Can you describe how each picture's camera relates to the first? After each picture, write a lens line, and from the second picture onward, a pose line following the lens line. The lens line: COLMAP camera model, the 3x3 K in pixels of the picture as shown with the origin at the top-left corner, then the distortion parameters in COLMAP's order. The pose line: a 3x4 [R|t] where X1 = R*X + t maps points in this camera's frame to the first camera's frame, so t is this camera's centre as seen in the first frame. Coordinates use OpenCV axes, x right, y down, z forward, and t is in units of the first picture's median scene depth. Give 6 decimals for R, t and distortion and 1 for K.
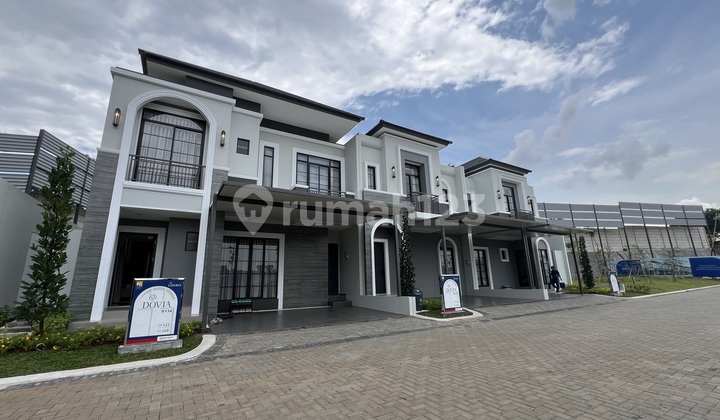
lens RADIAL K [[298.7, 0, 359.7], [0, 298.7, 212.7], [0, 0, 1]] dist [-0.000363, 0.000768]
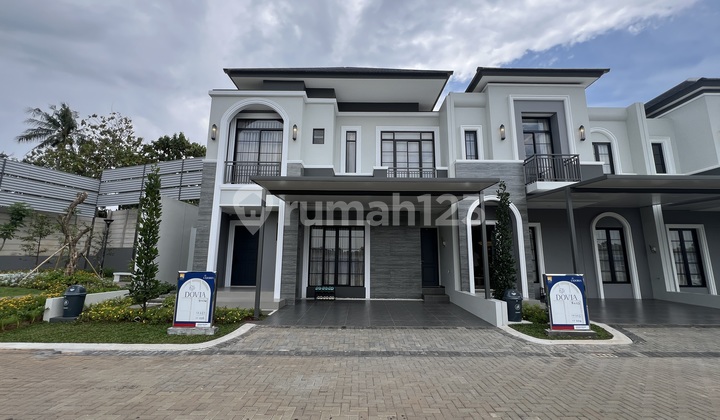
lens RADIAL K [[298.7, 0, 360.6], [0, 298.7, 211.1], [0, 0, 1]] dist [-0.000363, 0.000768]
pose [[0.858598, -0.055213, -0.509667, 0.201885], [0.087950, 0.995308, 0.040341, 0.001155], [0.505048, -0.079462, 0.859426, 0.164879]]
